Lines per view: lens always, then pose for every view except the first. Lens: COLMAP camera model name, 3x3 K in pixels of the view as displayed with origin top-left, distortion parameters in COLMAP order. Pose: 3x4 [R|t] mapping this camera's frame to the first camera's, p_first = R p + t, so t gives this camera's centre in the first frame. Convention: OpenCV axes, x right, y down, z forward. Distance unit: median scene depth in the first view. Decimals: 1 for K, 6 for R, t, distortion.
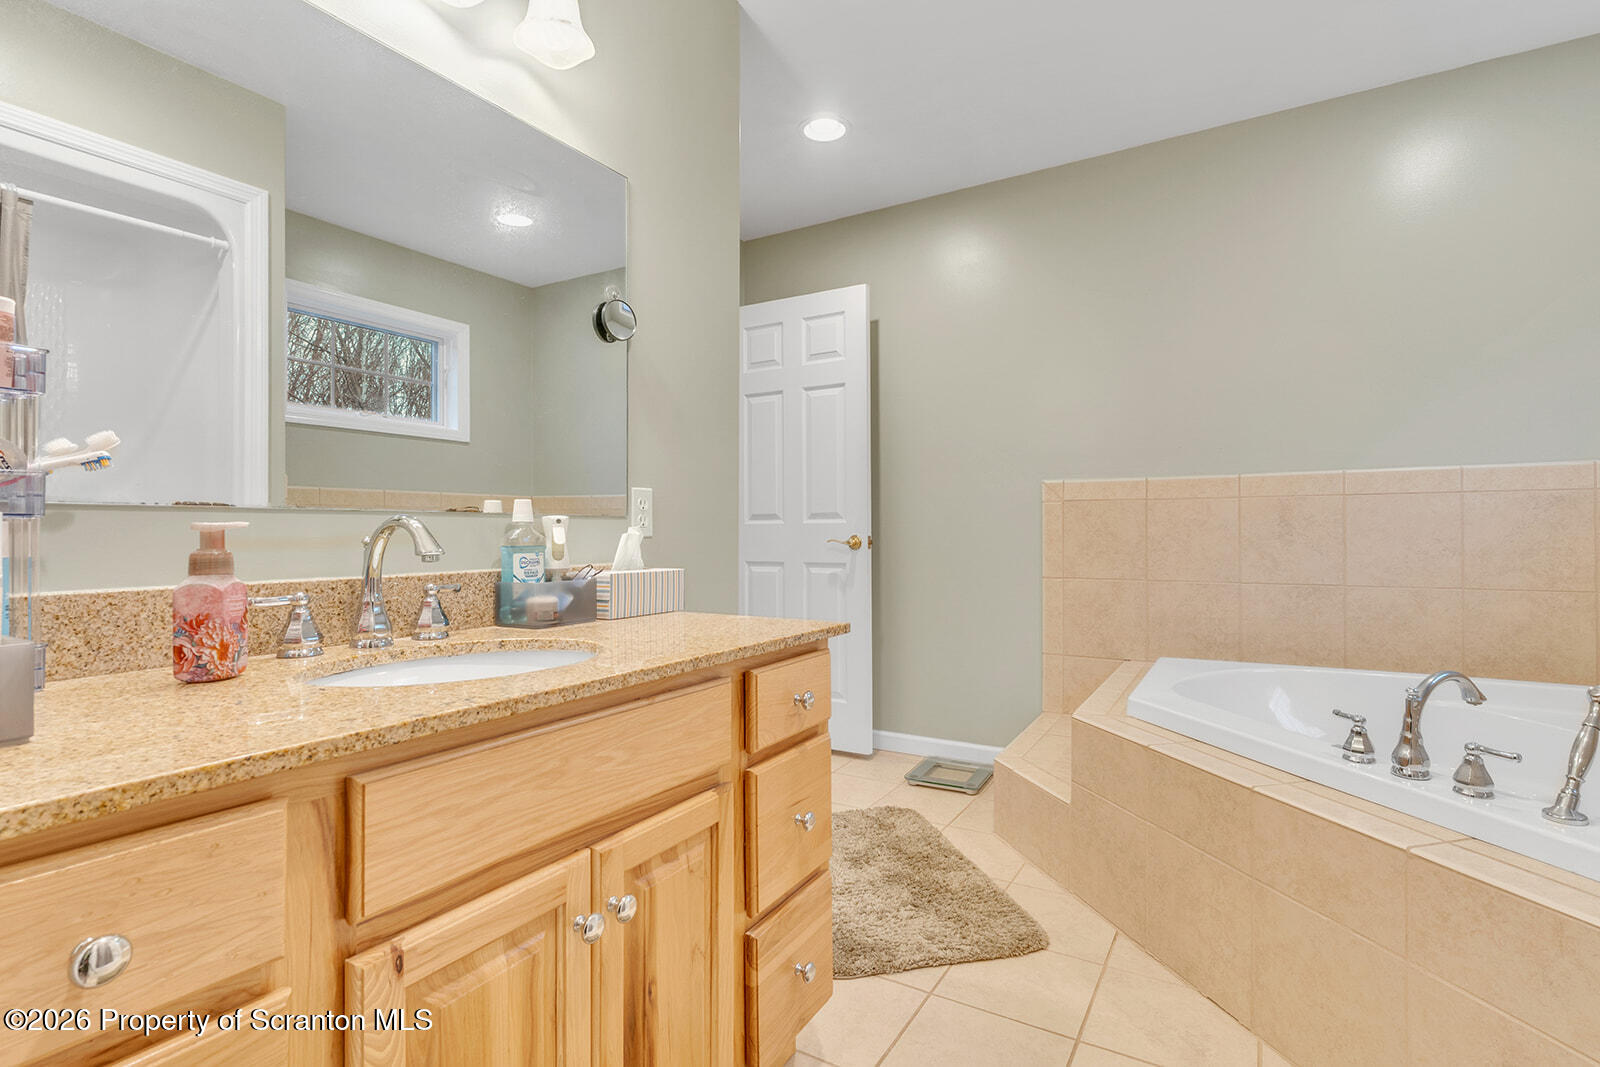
lens RADIAL K [[778.8, 0, 807.1], [0, 778.8, 530.7], [0, 0, 1]] dist [0.006194, -0.001523]
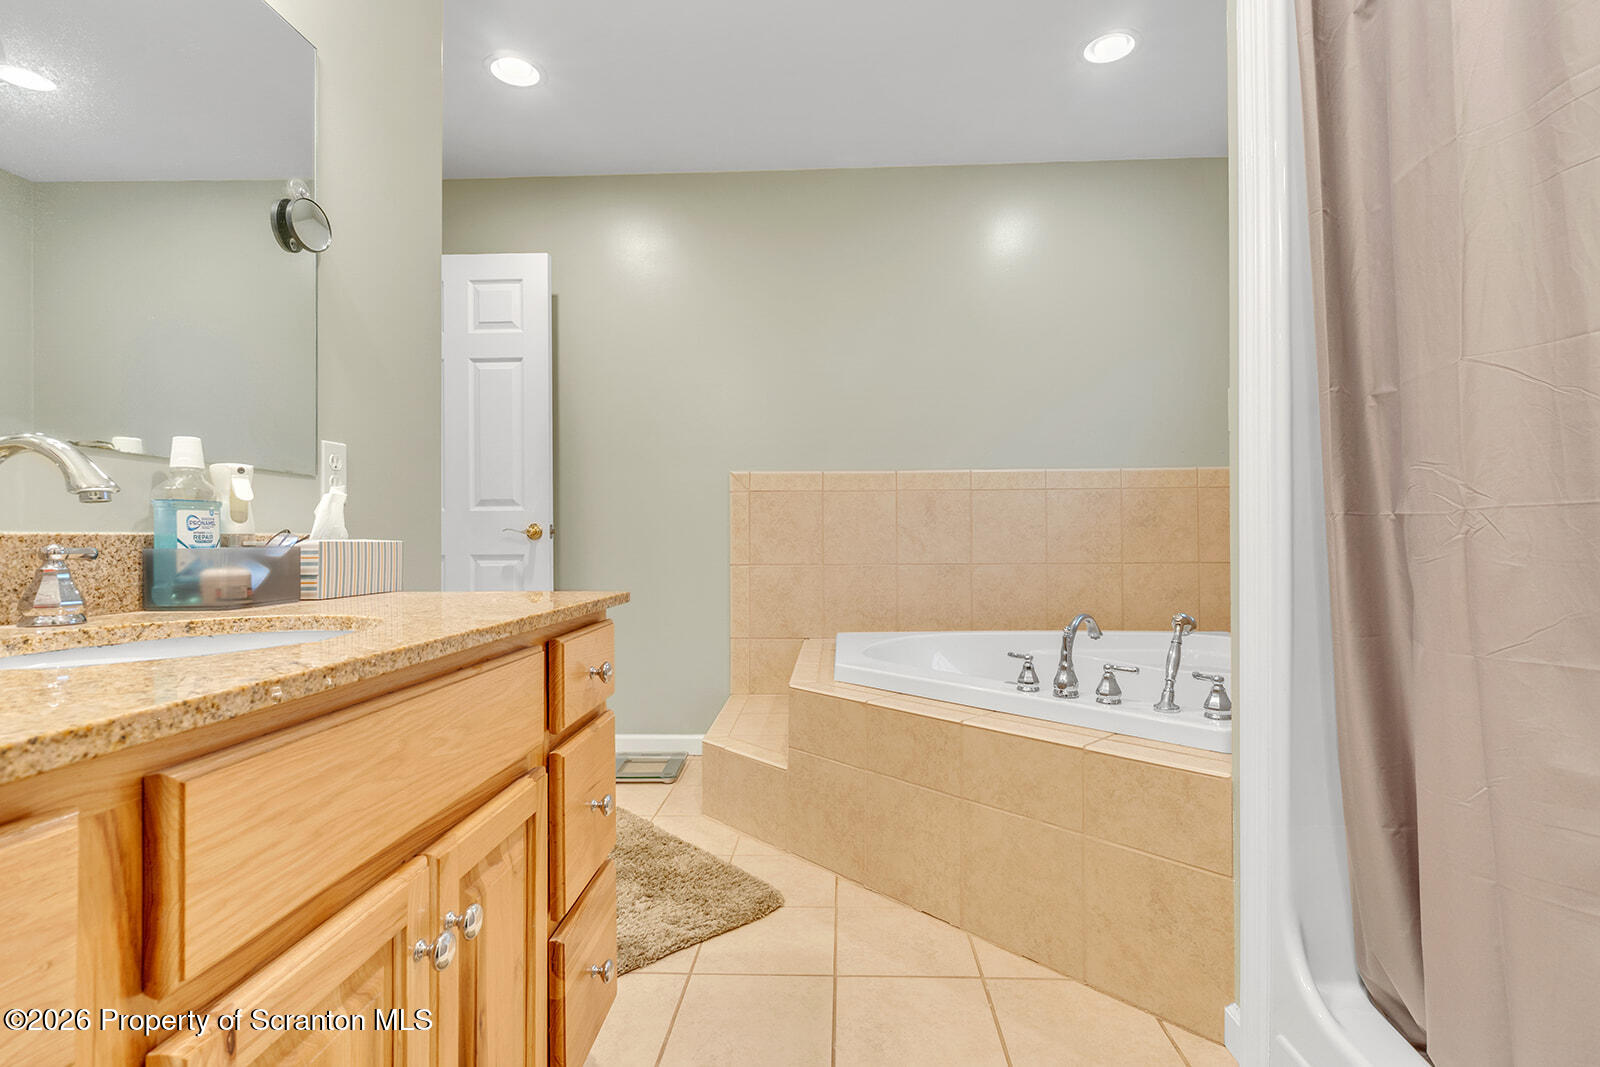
lens RADIAL K [[778.8, 0, 810.1], [0, 778.8, 538.1], [0, 0, 1]] dist [0.006194, -0.001523]
pose [[0.877840, 0.000824, 0.478953, -0.200204], [0.001556, 0.999988, -0.004571, 0.058029], [-0.478951, 0.004758, 0.877829, 0.075780]]
